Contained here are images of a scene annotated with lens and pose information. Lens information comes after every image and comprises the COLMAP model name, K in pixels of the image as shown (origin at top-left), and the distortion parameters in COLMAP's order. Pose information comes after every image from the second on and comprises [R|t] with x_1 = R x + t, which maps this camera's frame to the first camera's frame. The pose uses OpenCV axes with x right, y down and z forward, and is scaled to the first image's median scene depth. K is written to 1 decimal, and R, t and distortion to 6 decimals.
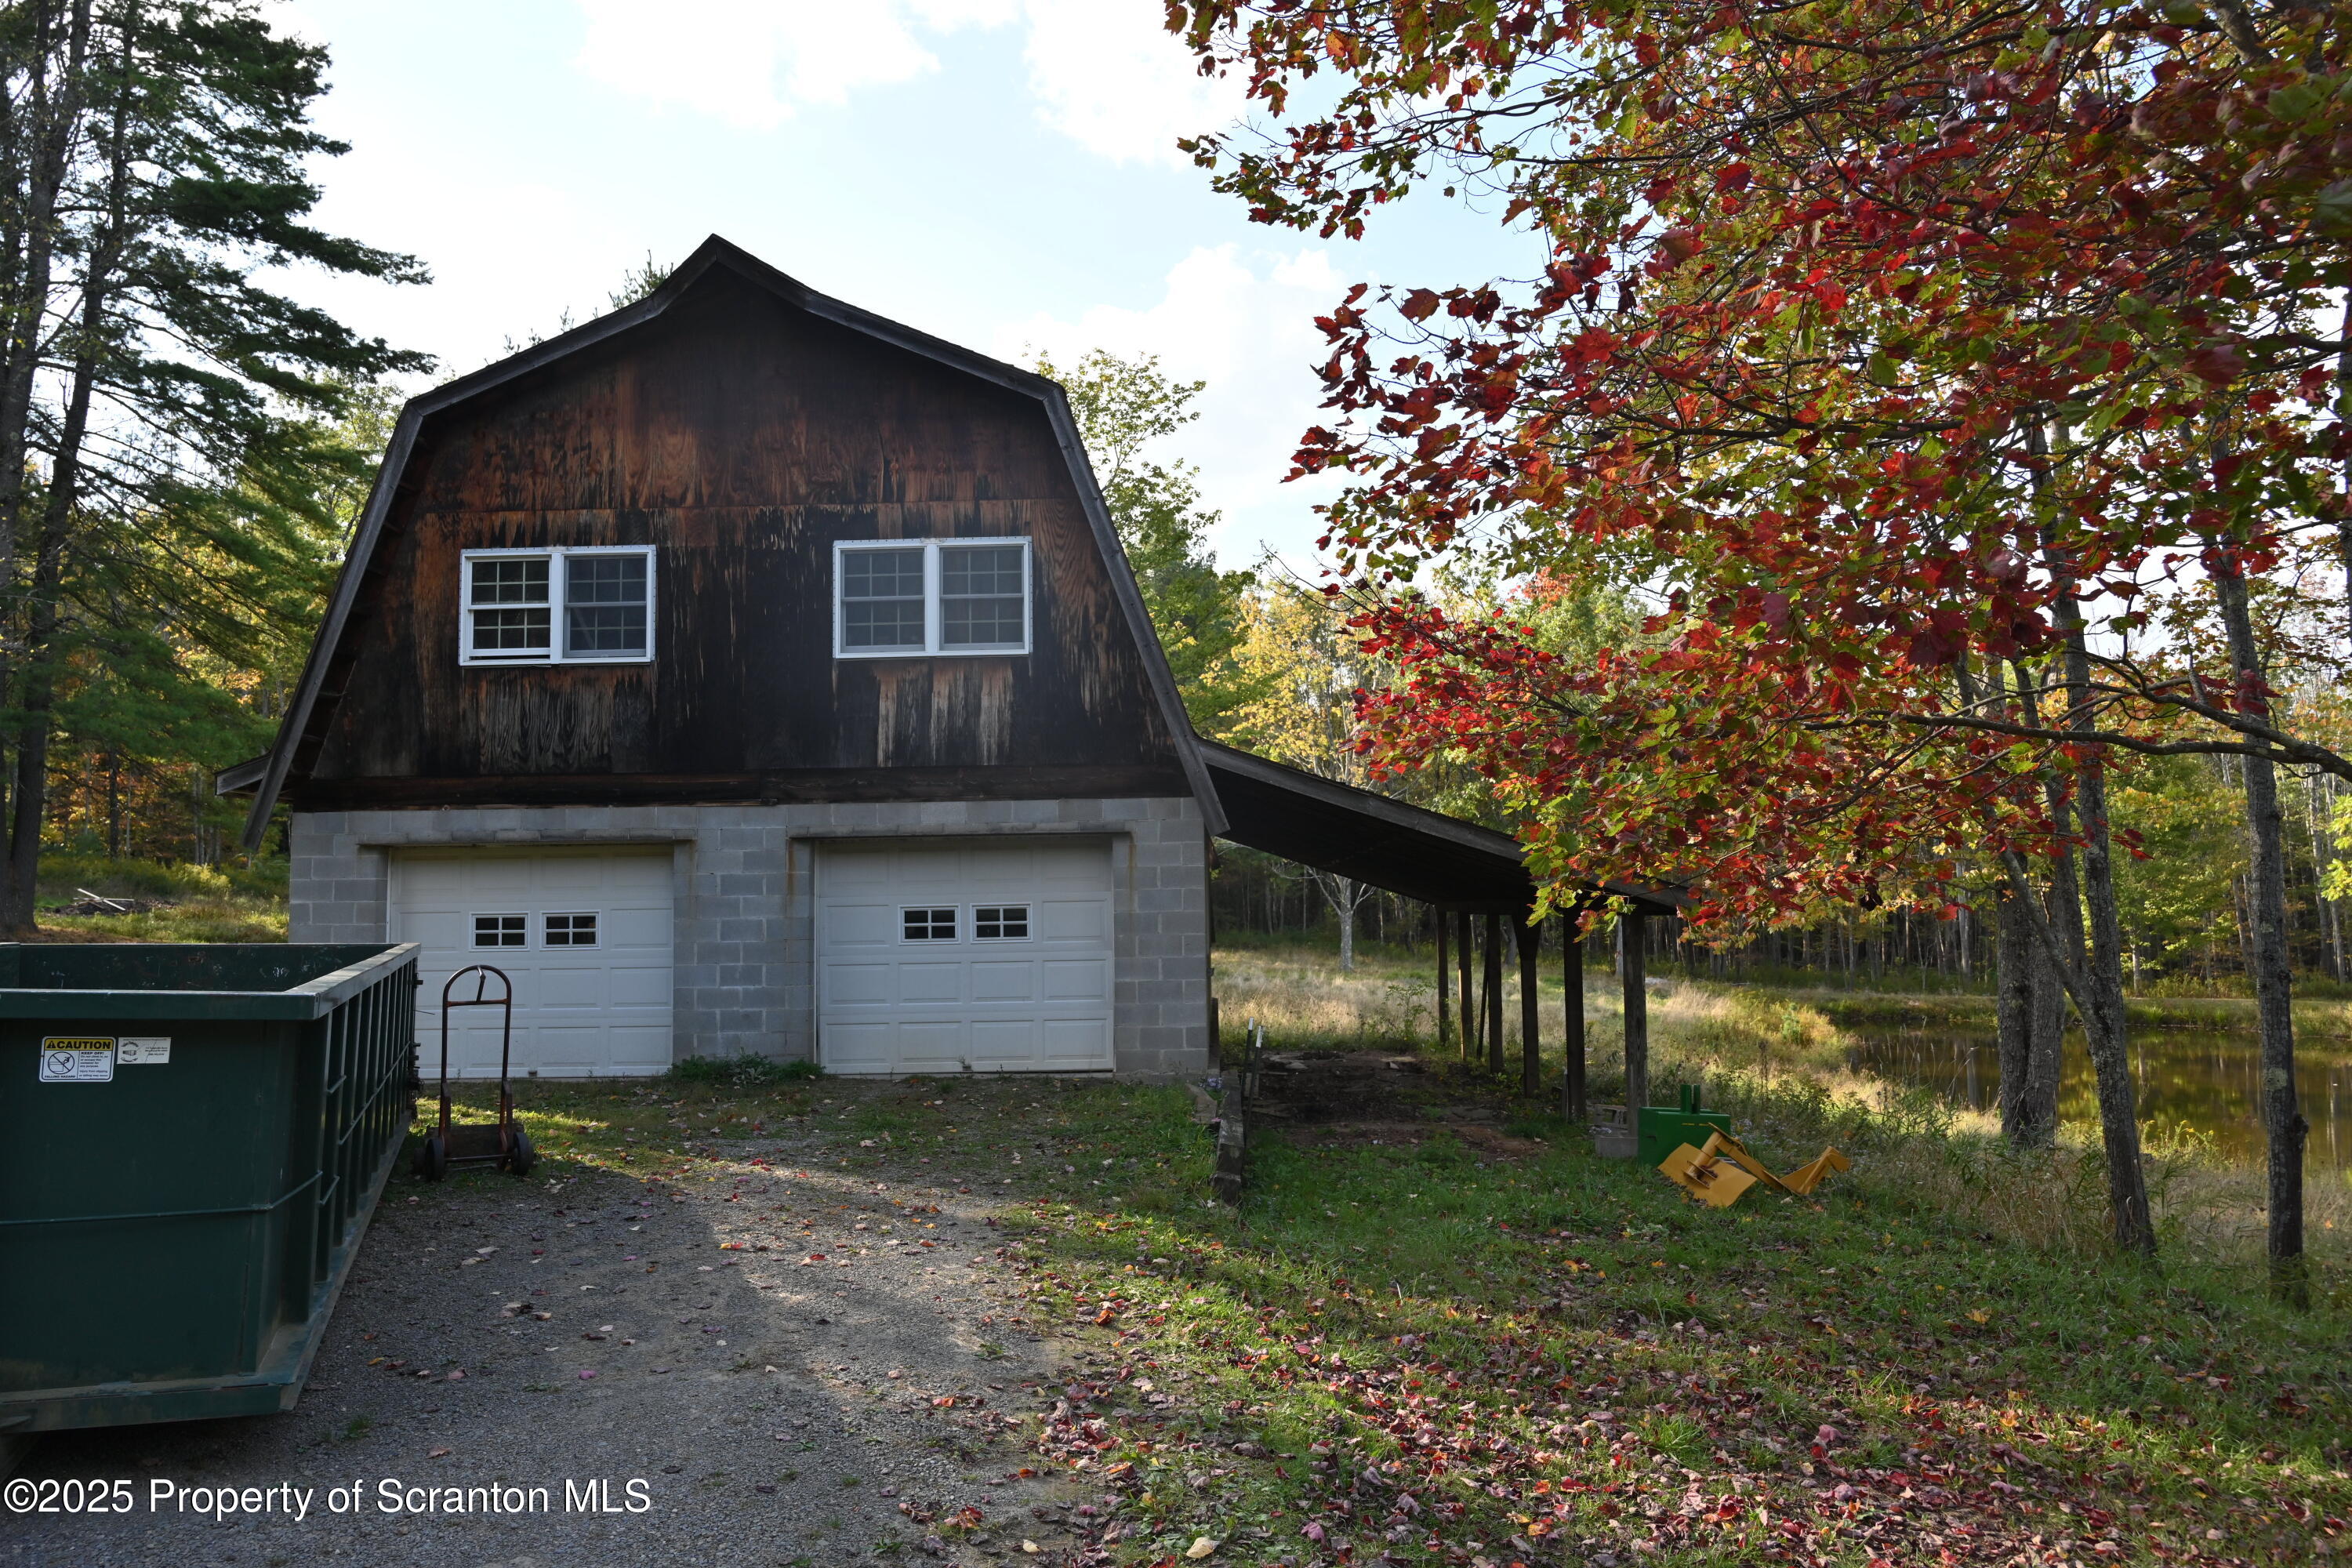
lens RADIAL K [[1565.4, 0, 1182.8], [0, 1565.4, 779.6], [0, 0, 1]] dist [-0.007326, -0.001532]
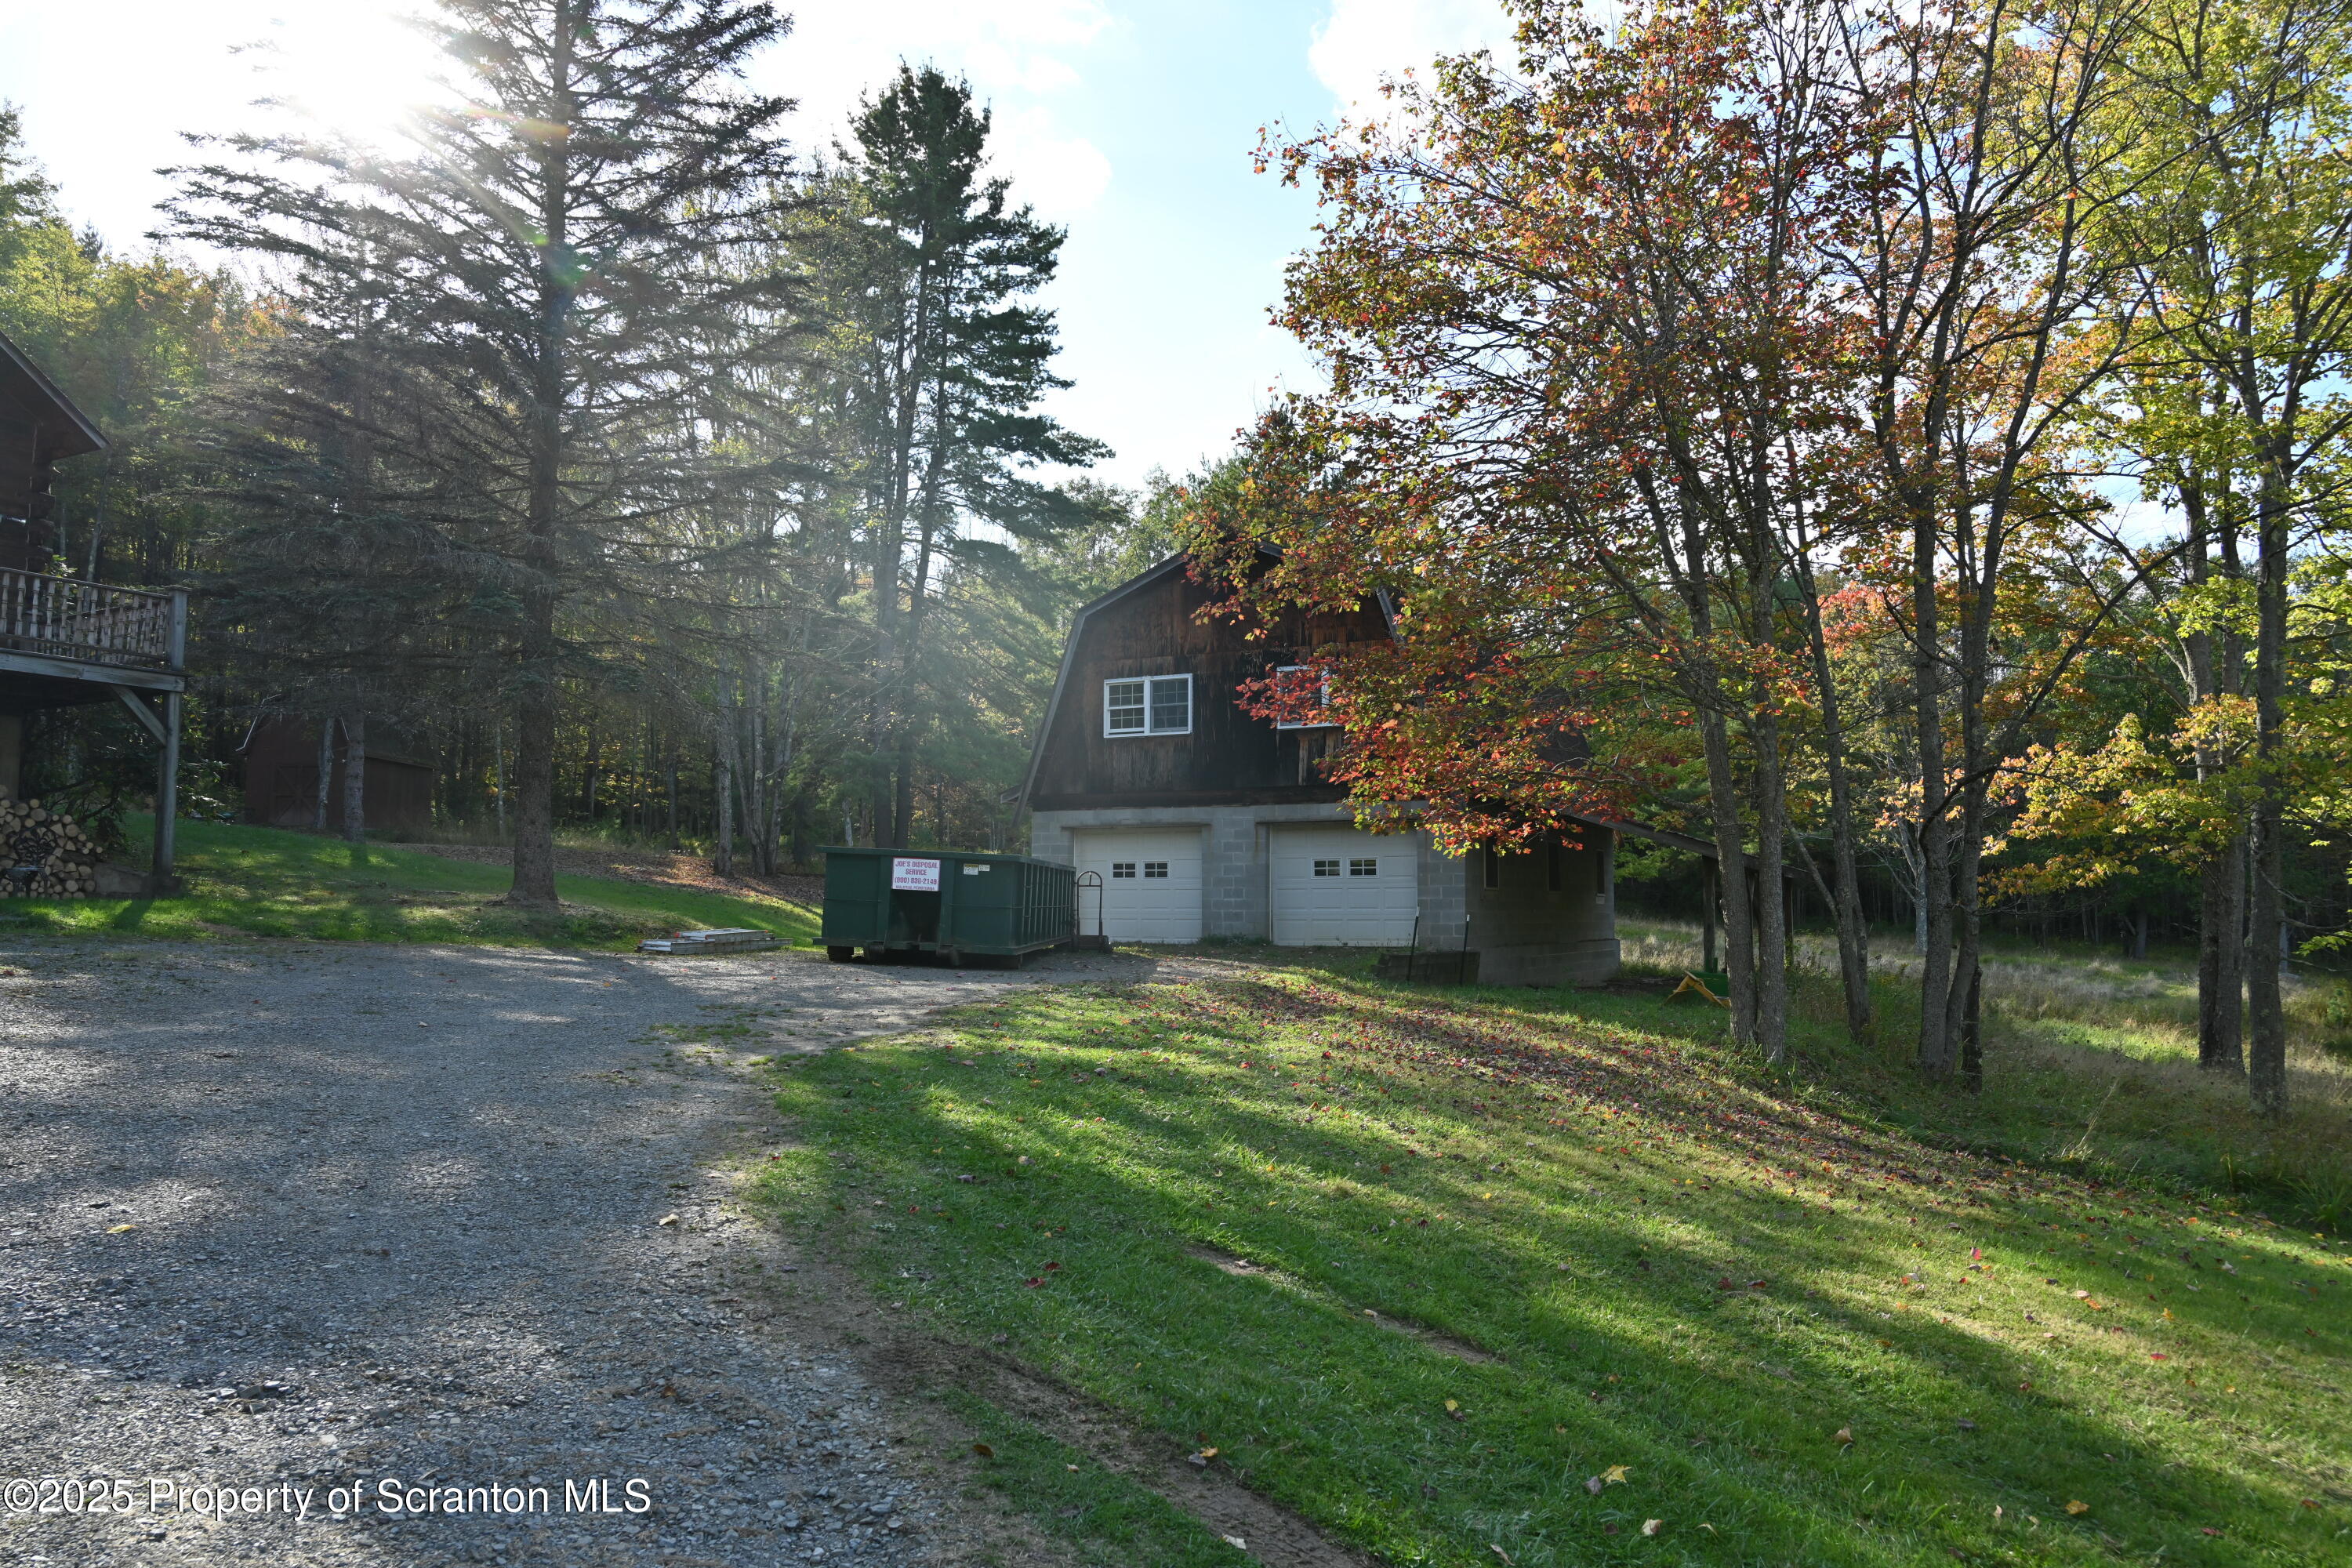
lens RADIAL K [[1565.4, 0, 1182.8], [0, 1565.4, 779.6], [0, 0, 1]] dist [-0.007326, -0.001532]
pose [[0.904781, -0.017240, -0.425529, 0.481667], [0.014383, 0.999847, -0.009926, 0.002070], [0.425635, 0.002861, 0.904890, -0.773694]]
